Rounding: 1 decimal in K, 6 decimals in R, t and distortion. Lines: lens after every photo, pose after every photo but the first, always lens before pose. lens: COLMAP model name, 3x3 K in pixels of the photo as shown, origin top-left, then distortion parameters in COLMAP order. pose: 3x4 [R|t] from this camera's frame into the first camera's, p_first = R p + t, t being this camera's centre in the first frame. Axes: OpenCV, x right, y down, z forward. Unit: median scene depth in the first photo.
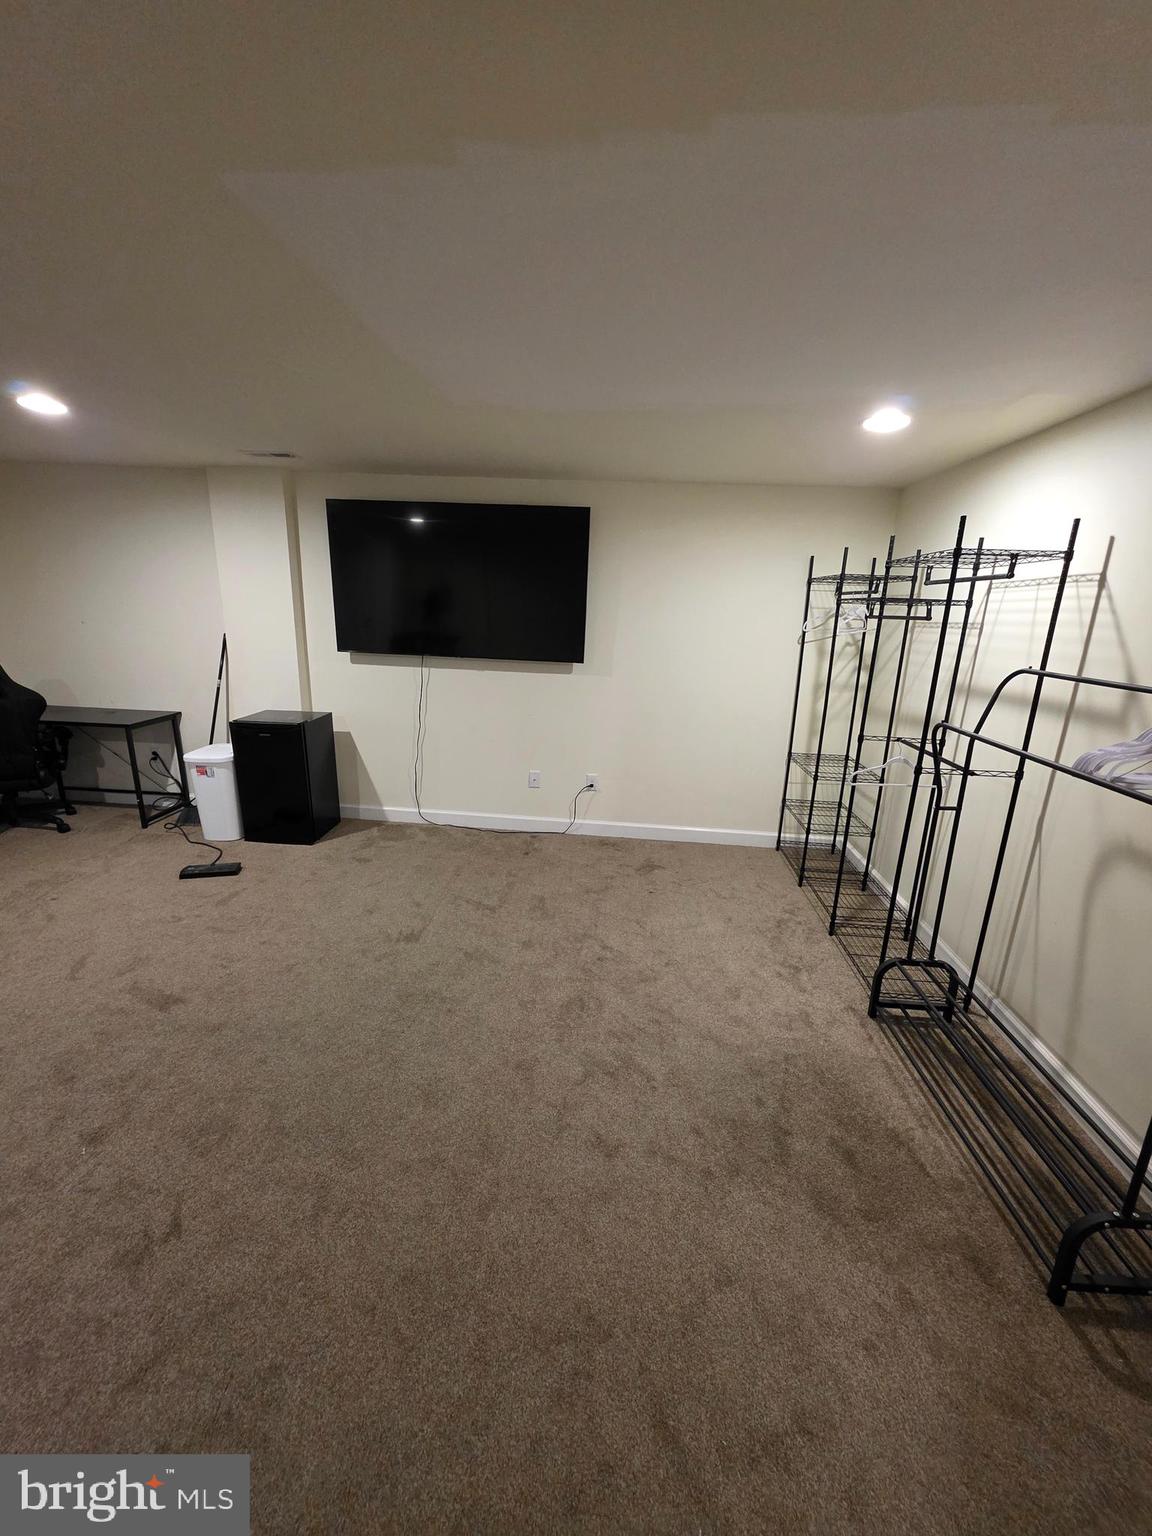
lens RADIAL K [[611.7, 0, 568.7], [0, 611.7, 765.2], [0, 0, 1]] dist [0.002527, -0.000590]
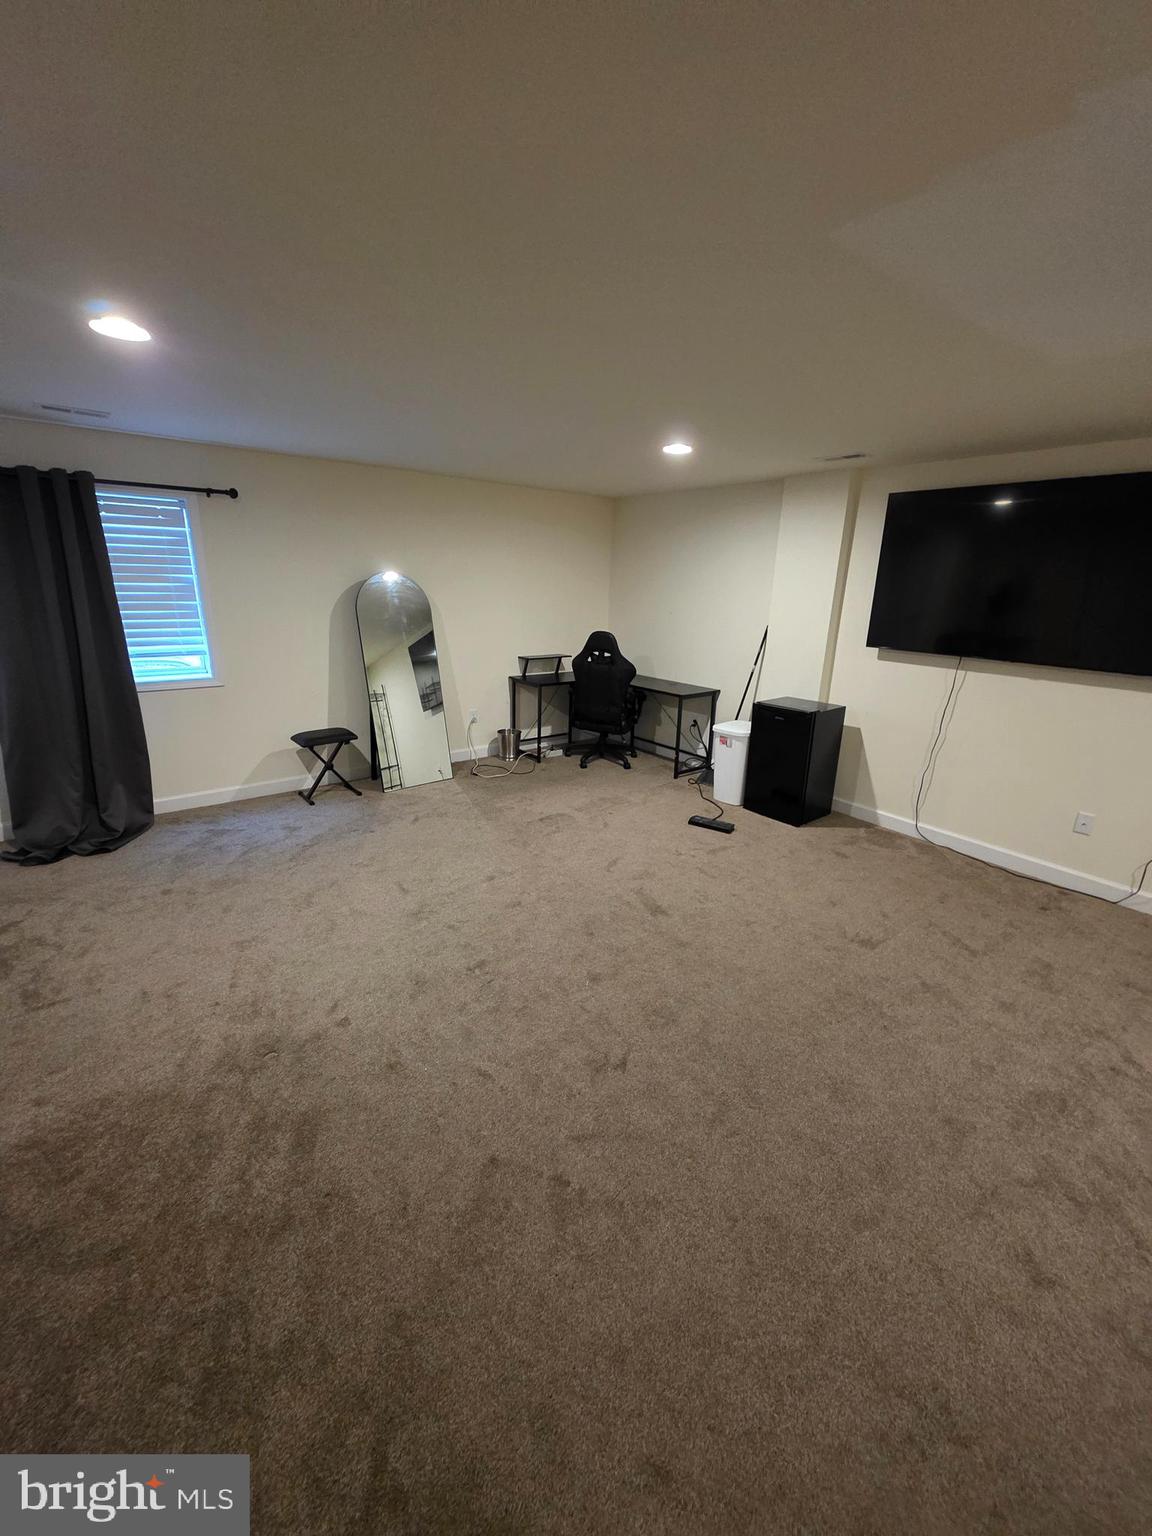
lens RADIAL K [[611.7, 0, 564.5], [0, 611.7, 770.9], [0, 0, 1]] dist [0.002527, -0.000590]
pose [[0.670810, 0.203814, -0.713073, 0.060075], [-0.192155, 0.976427, 0.098321, 0.010867], [0.716303, 0.071066, 0.694161, -0.042844]]
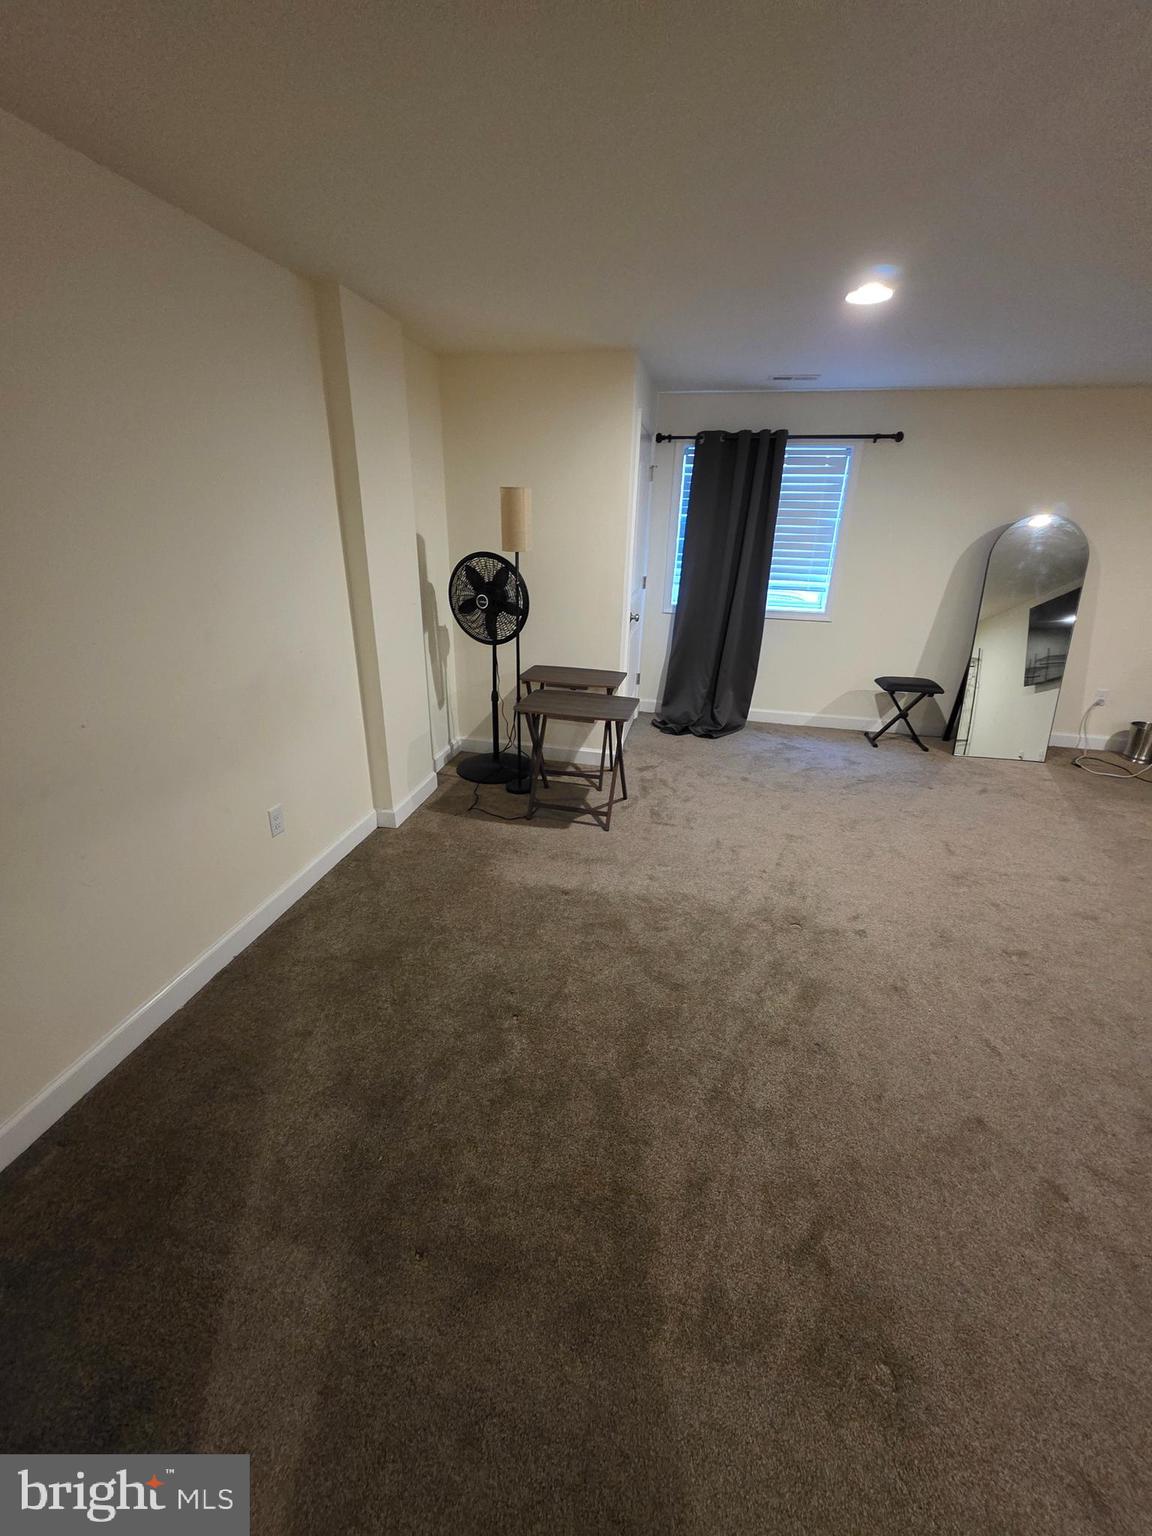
lens RADIAL K [[611.7, 0, 569.7], [0, 611.7, 775.9], [0, 0, 1]] dist [0.002527, -0.000590]
pose [[-0.128211, 0.350761, -0.927647, 0.152932], [-0.281959, 0.883875, 0.373180, 0.061237], [0.950821, 0.309404, -0.014422, -0.127277]]
